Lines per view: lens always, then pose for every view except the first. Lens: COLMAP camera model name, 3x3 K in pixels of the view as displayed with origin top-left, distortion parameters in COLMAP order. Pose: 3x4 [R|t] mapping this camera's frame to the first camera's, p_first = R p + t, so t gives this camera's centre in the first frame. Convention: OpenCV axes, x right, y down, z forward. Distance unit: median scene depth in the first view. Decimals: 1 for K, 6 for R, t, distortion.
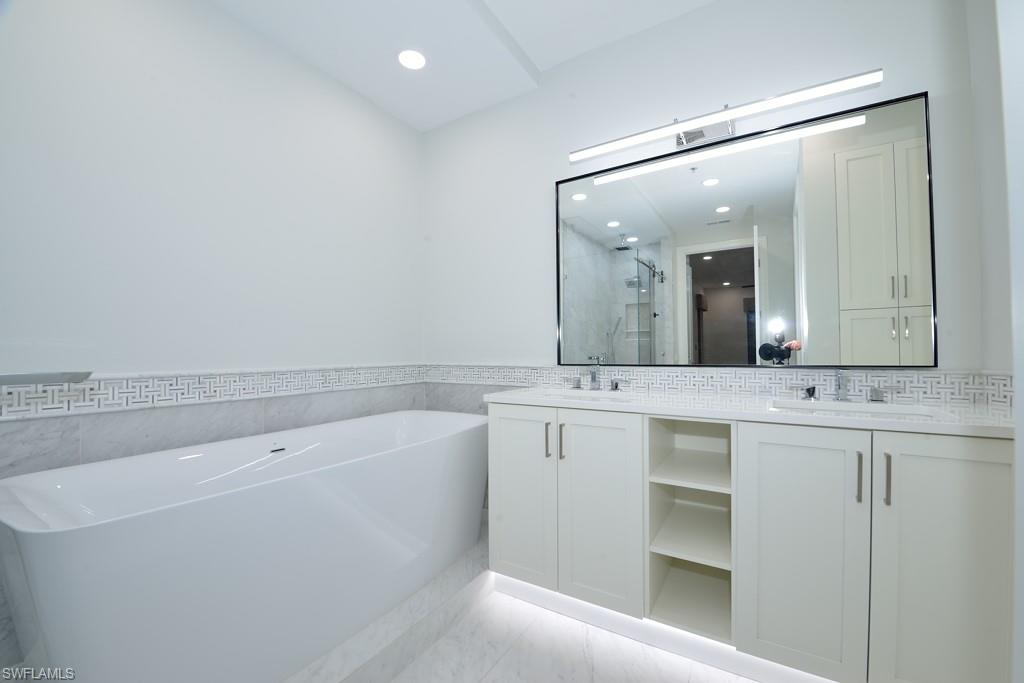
lens RADIAL K [[414.0, 0, 515.4], [0, 414.0, 348.5], [0, 0, 1]] dist [-0.022822, -0.000045]
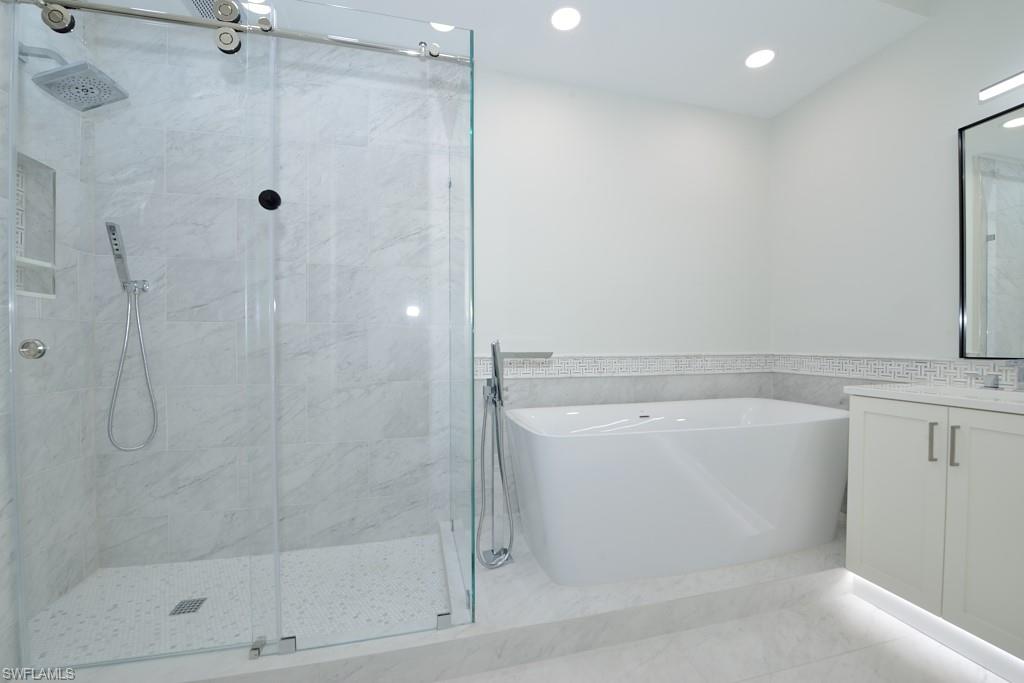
lens RADIAL K [[414.0, 0, 515.4], [0, 414.0, 348.5], [0, 0, 1]] dist [-0.022822, -0.000045]
pose [[0.719347, 0.013581, -0.694519, 0.026919], [0.003679, 0.999720, 0.023359, -0.000052], [0.694642, -0.019359, 0.719095, -0.179159]]
